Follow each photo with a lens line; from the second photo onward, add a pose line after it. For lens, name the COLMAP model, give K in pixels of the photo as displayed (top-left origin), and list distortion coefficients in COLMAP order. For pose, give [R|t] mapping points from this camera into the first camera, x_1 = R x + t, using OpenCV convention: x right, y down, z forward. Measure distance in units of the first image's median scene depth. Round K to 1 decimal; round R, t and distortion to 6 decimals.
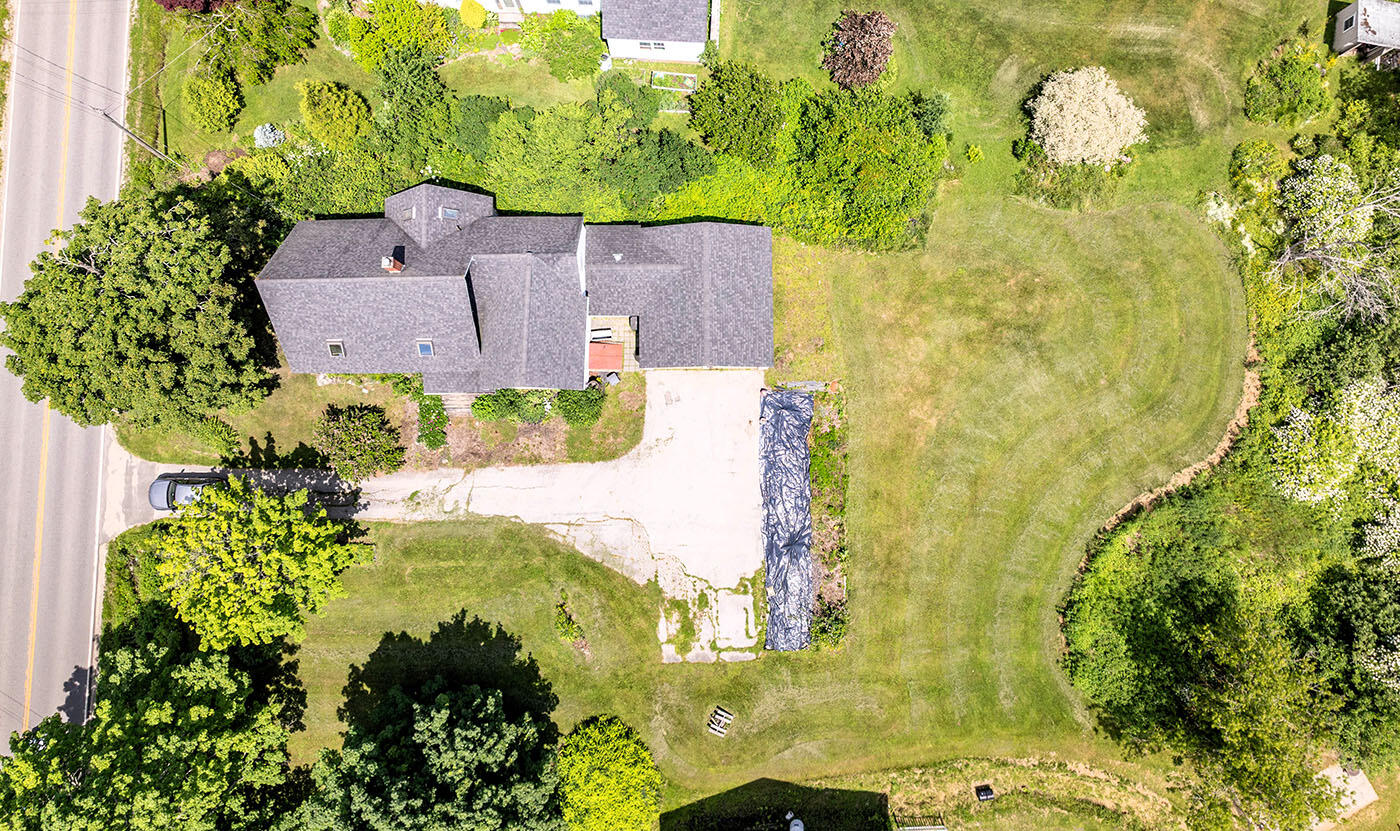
lens RADIAL K [[953.4, 0, 700.3], [0, 953.4, 416.2], [0, 0, 1]] dist [0.000283, 0.001765]
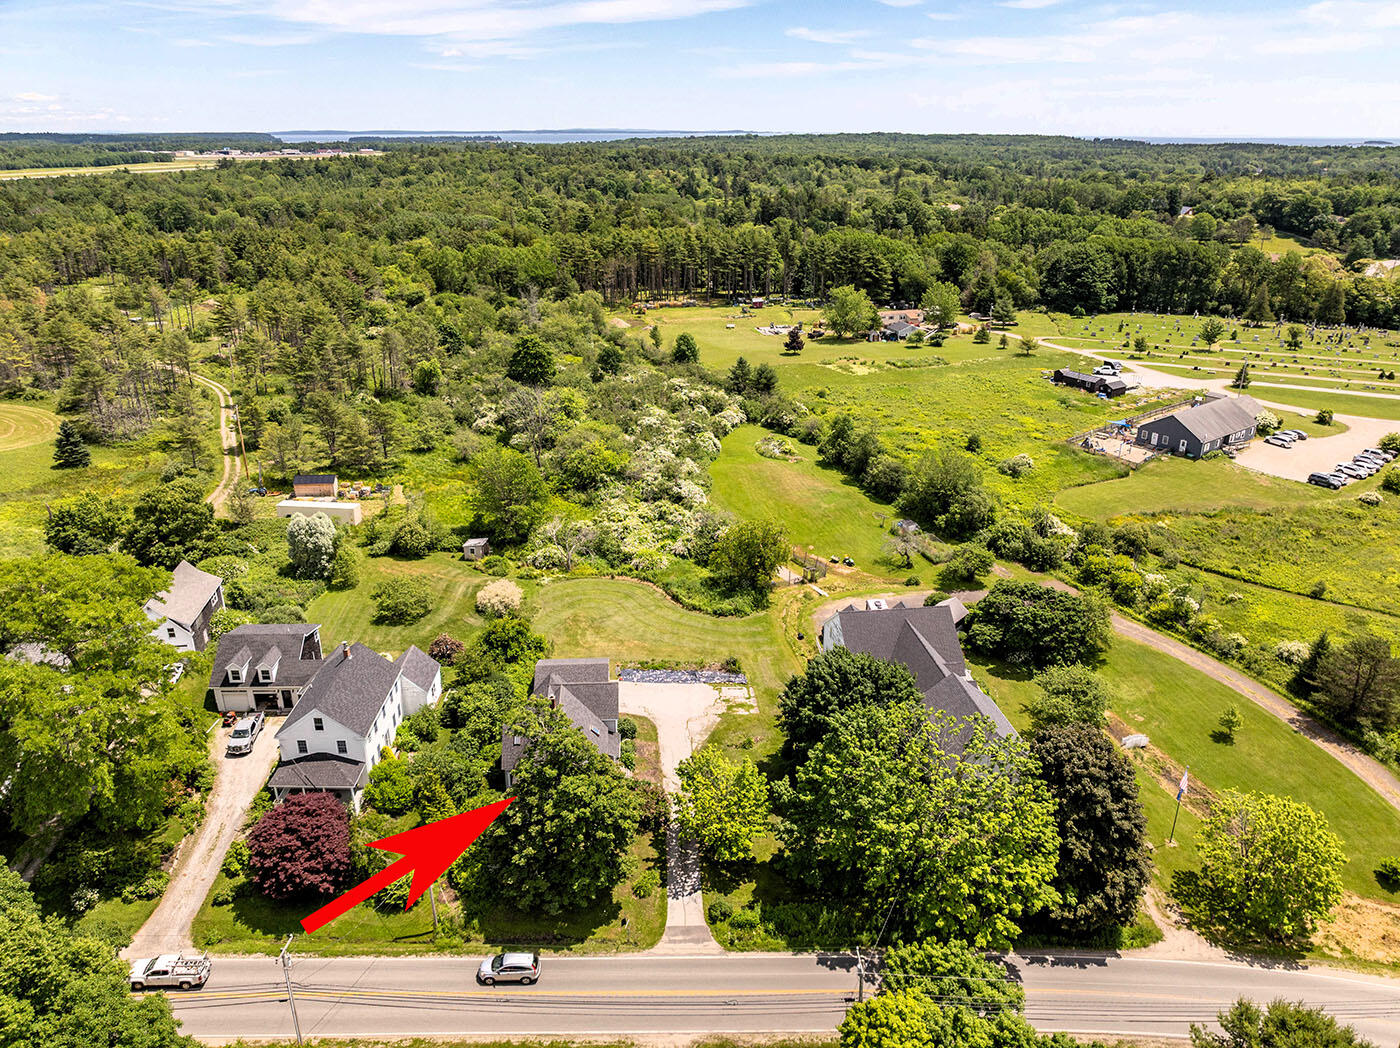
lens RADIAL K [[979.5, 0, 700.7], [0, 979.5, 524.1], [0, 0, 1]] dist [-0.002368, -0.000500]
pose [[-0.012527, -0.987074, -0.159777, 0.294586], [0.995715, -0.026957, 0.088463, -0.013132], [-0.091627, -0.157984, 0.983181, -0.399242]]
